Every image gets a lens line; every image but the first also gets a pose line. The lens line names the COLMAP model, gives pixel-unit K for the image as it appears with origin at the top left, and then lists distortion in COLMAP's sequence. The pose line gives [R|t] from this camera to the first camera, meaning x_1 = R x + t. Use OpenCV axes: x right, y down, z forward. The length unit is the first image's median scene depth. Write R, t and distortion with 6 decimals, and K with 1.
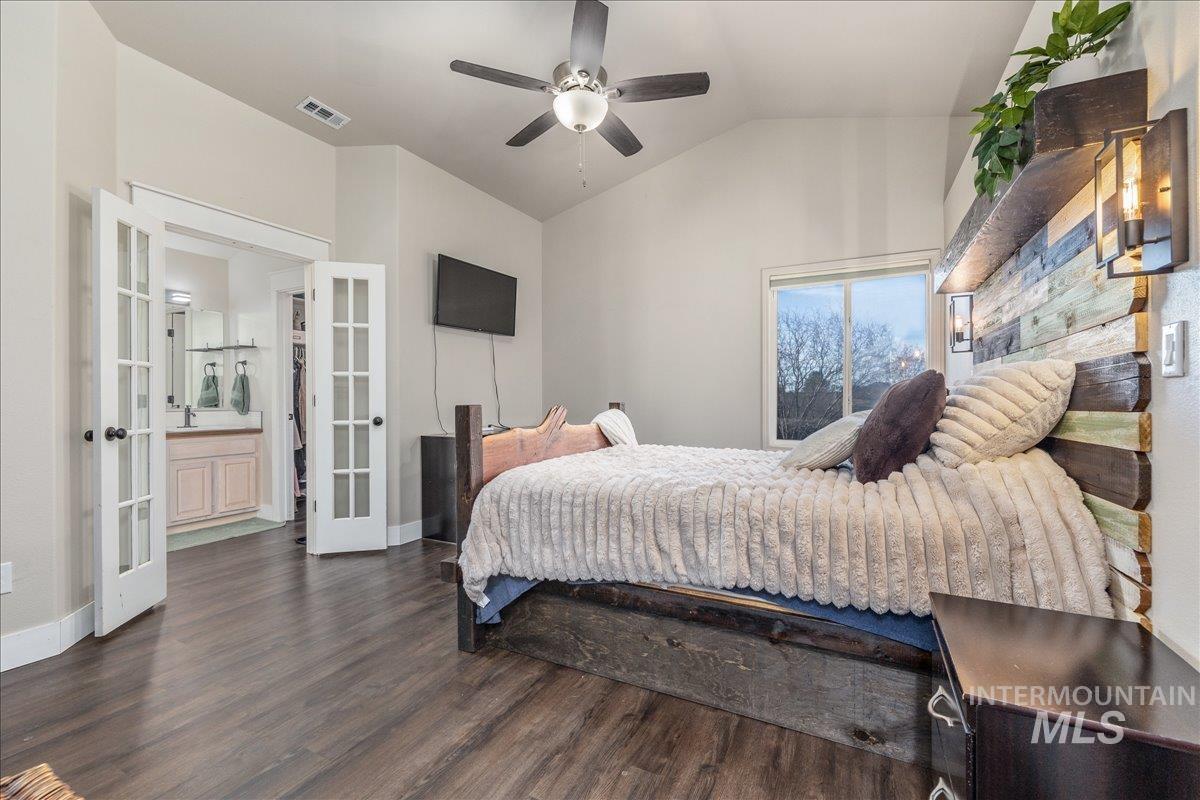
lens RADIAL K [[505.5, 0, 603.0], [0, 505.5, 401.3], [0, 0, 1]] dist [0.001484, 0.000303]
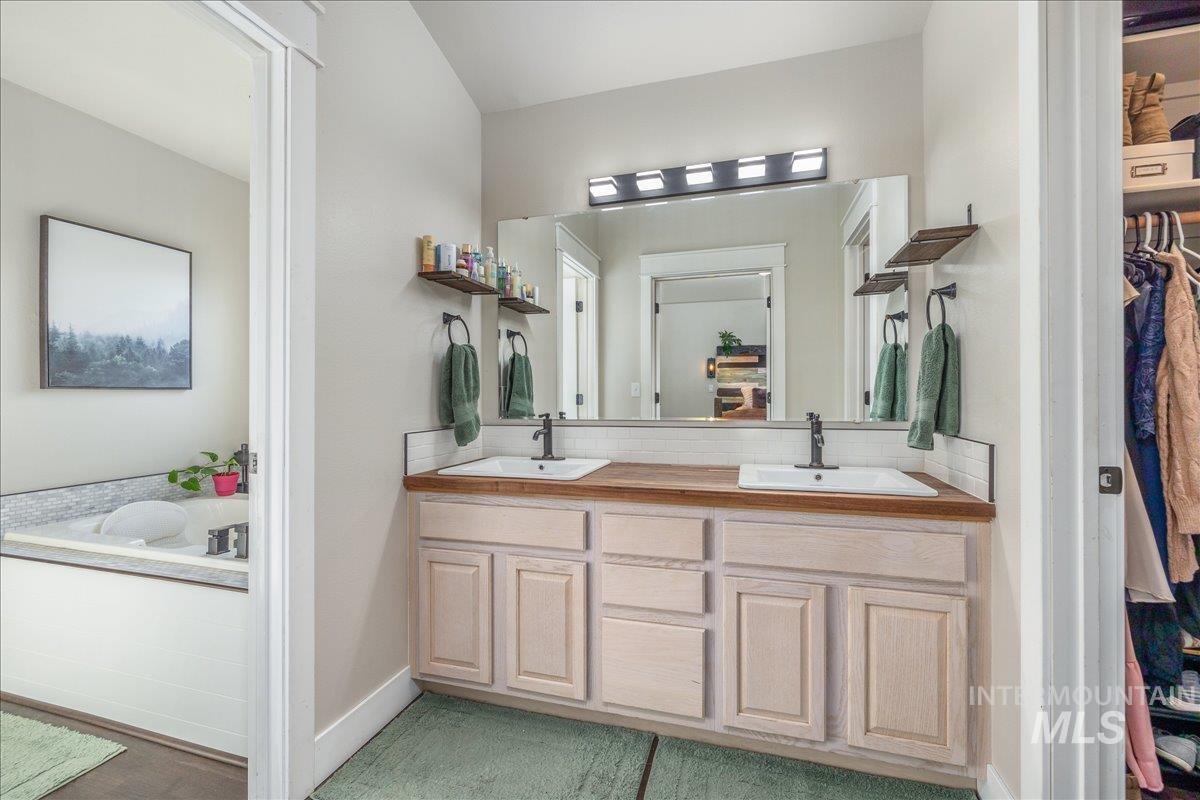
lens RADIAL K [[505.5, 0, 601.7], [0, 505.5, 389.7], [0, 0, 1]] dist [0.001484, 0.000303]
pose [[0.181231, 0.002814, -0.983436, -0.417674], [0.005657, 0.999976, 0.003903, -0.013873], [0.983424, -0.006270, 0.181211, 0.707734]]
